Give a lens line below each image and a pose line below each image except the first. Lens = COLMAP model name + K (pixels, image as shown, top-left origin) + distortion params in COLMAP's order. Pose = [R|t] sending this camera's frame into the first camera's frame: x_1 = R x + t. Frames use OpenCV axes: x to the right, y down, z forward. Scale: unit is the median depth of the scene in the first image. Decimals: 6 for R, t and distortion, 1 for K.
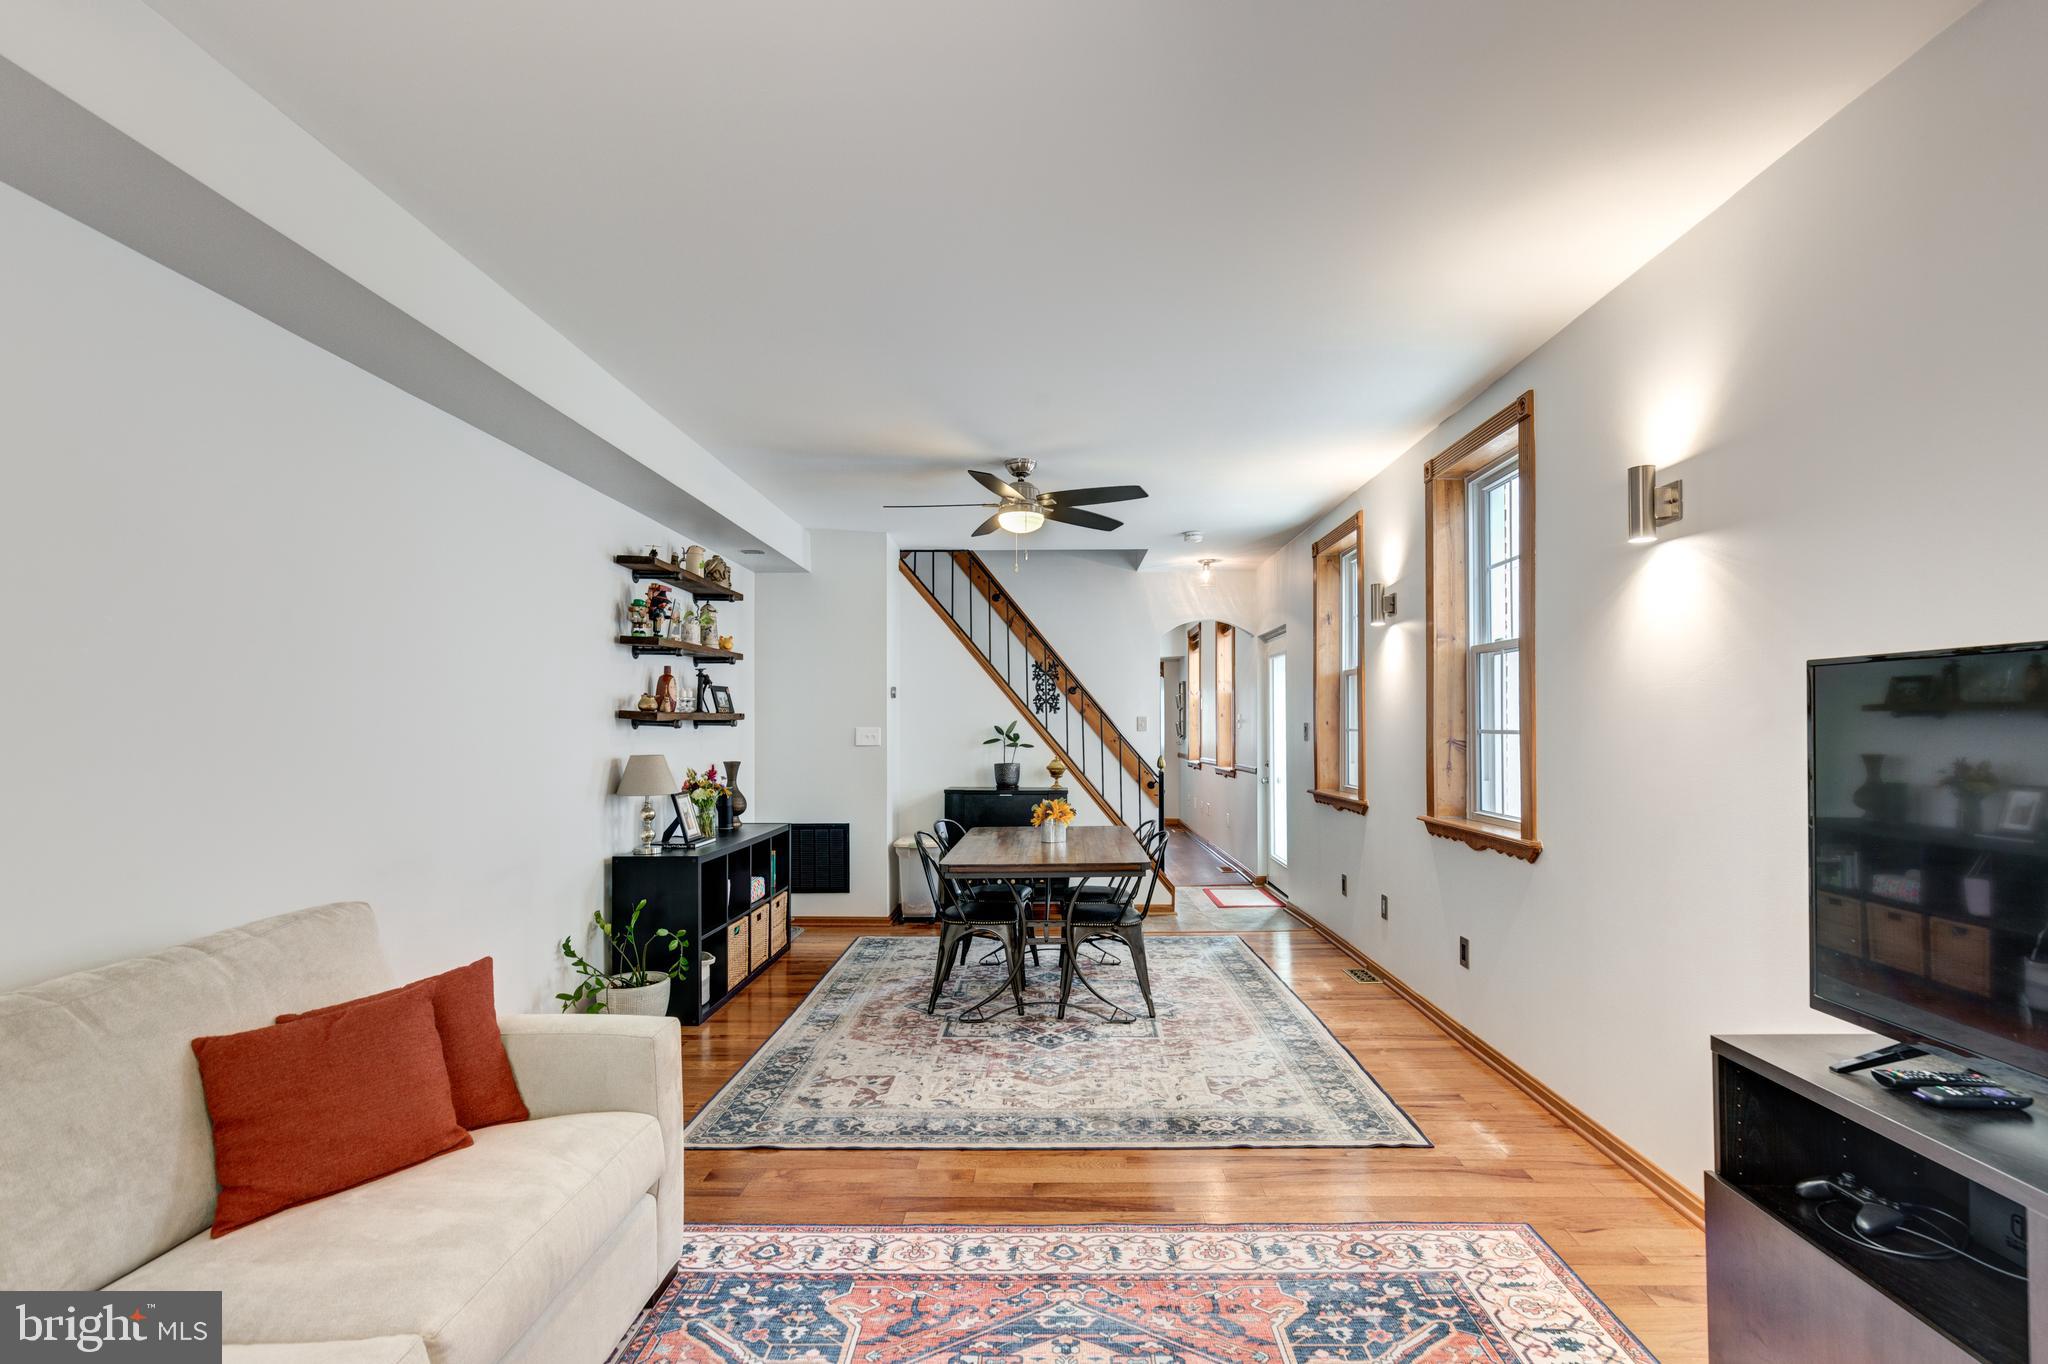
lens RADIAL K [[936.4, 0, 1032.2], [0, 936.4, 724.2], [0, 0, 1]] dist [0.009683, -0.000423]
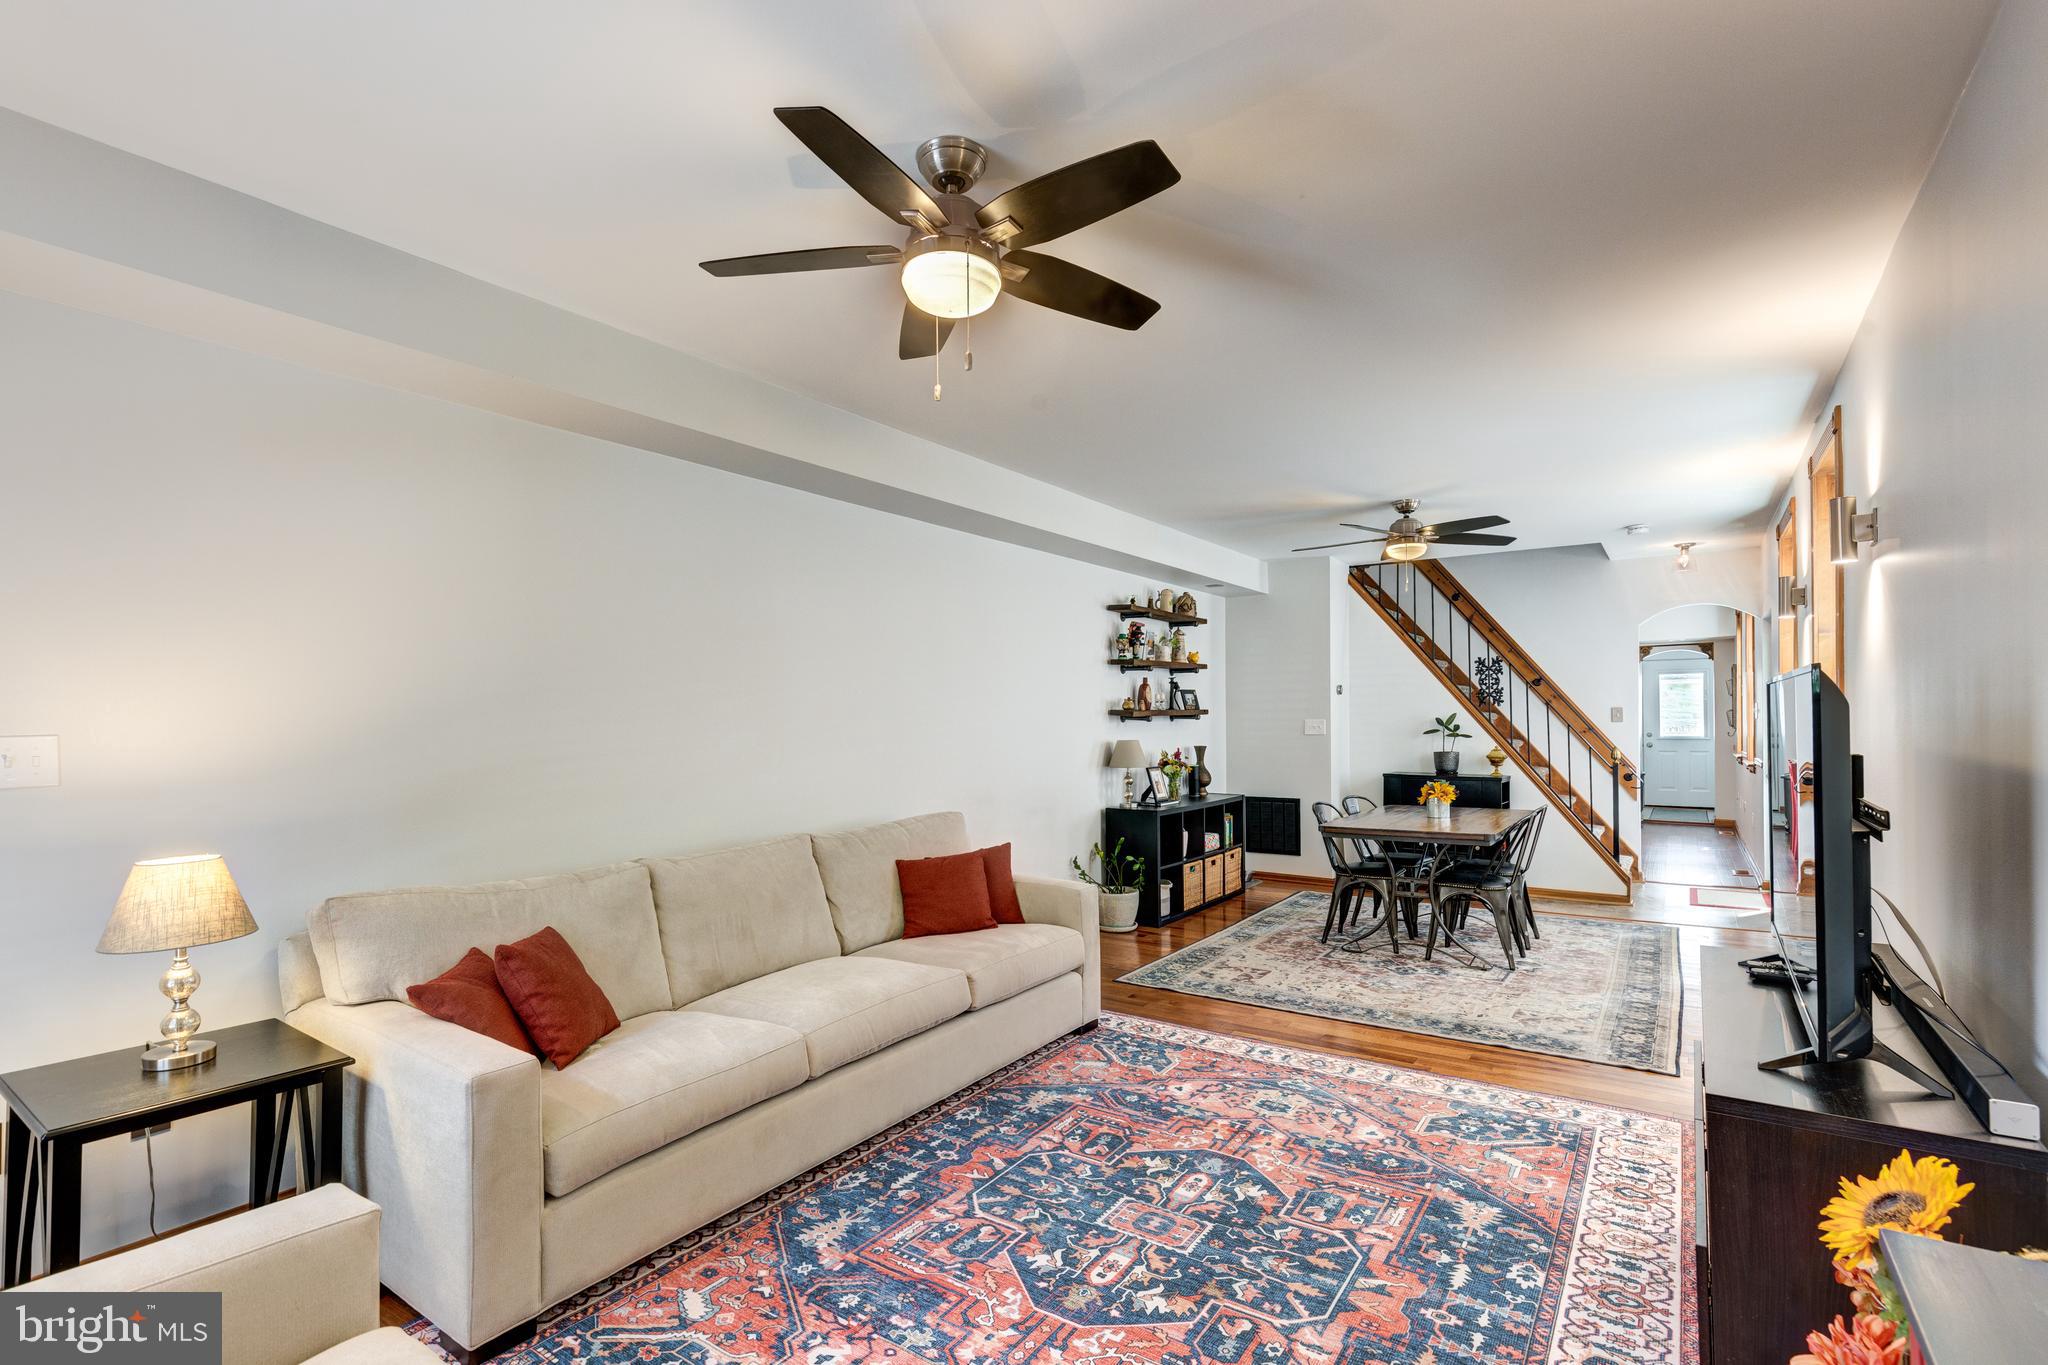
lens RADIAL K [[938.6, 0, 1023.8], [0, 938.6, 709.5], [0, 0, 1]] dist [0.002008, -0.000086]
pose [[0.829962, -0.005887, -0.557789, 0.263653], [0.005402, 0.999982, -0.002515, -0.011612], [0.557794, -0.000926, 0.829979, -0.295306]]
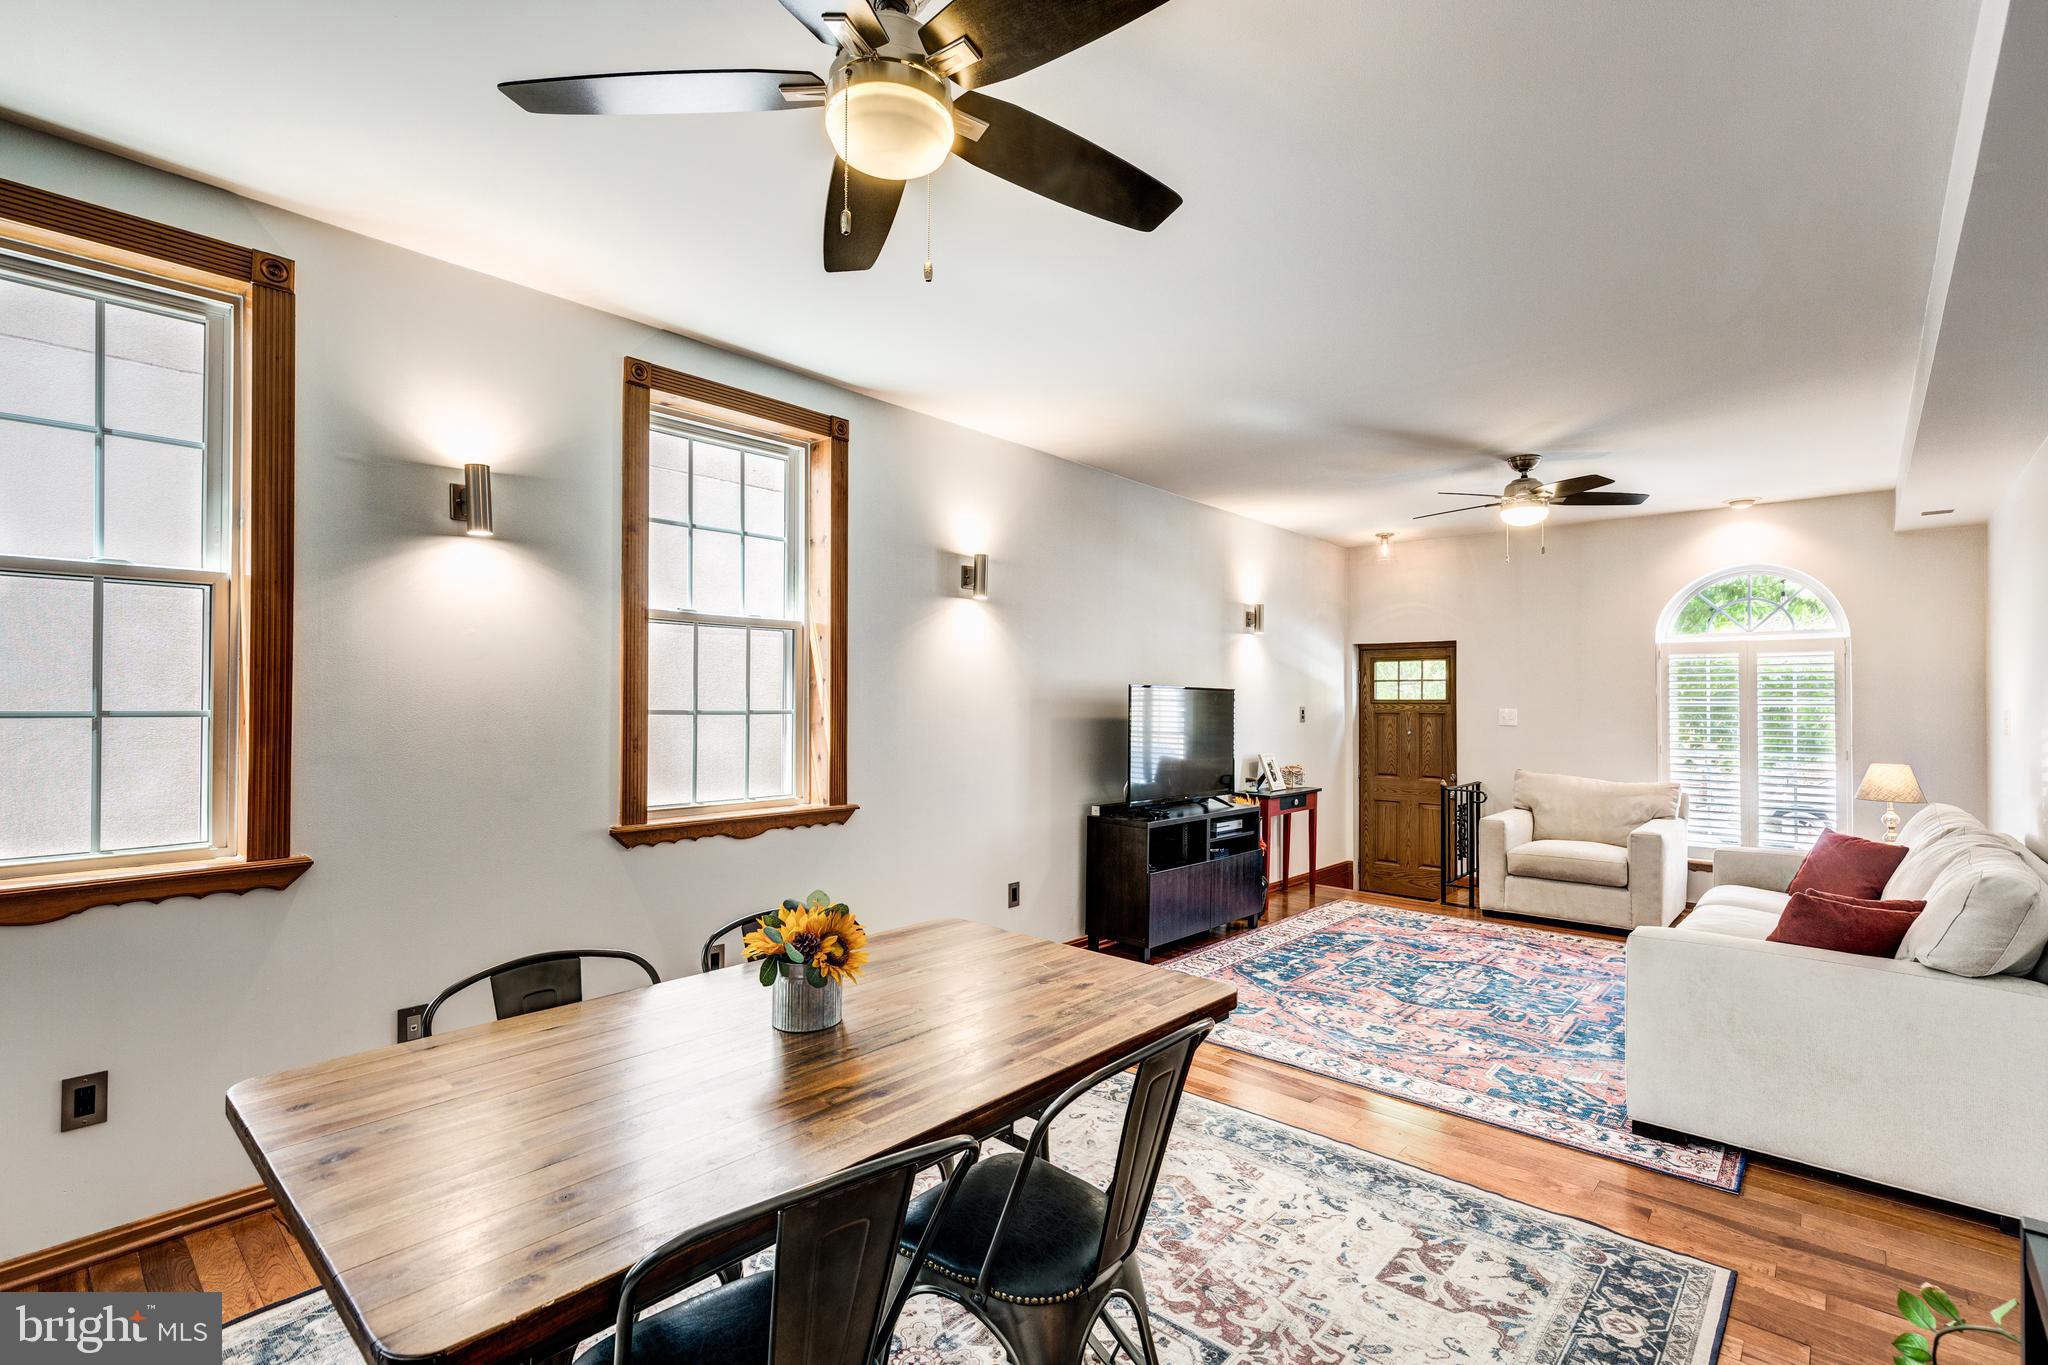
lens RADIAL K [[941.2, 0, 1045.3], [0, 941.2, 693.4], [0, 0, 1]] dist [0.004557, 0.000251]
pose [[-0.773835, 0.009558, 0.633315, -0.295939], [-0.002832, 0.999824, -0.018549, 0.004835], [-0.633381, -0.016147, -0.773672, 1.286530]]
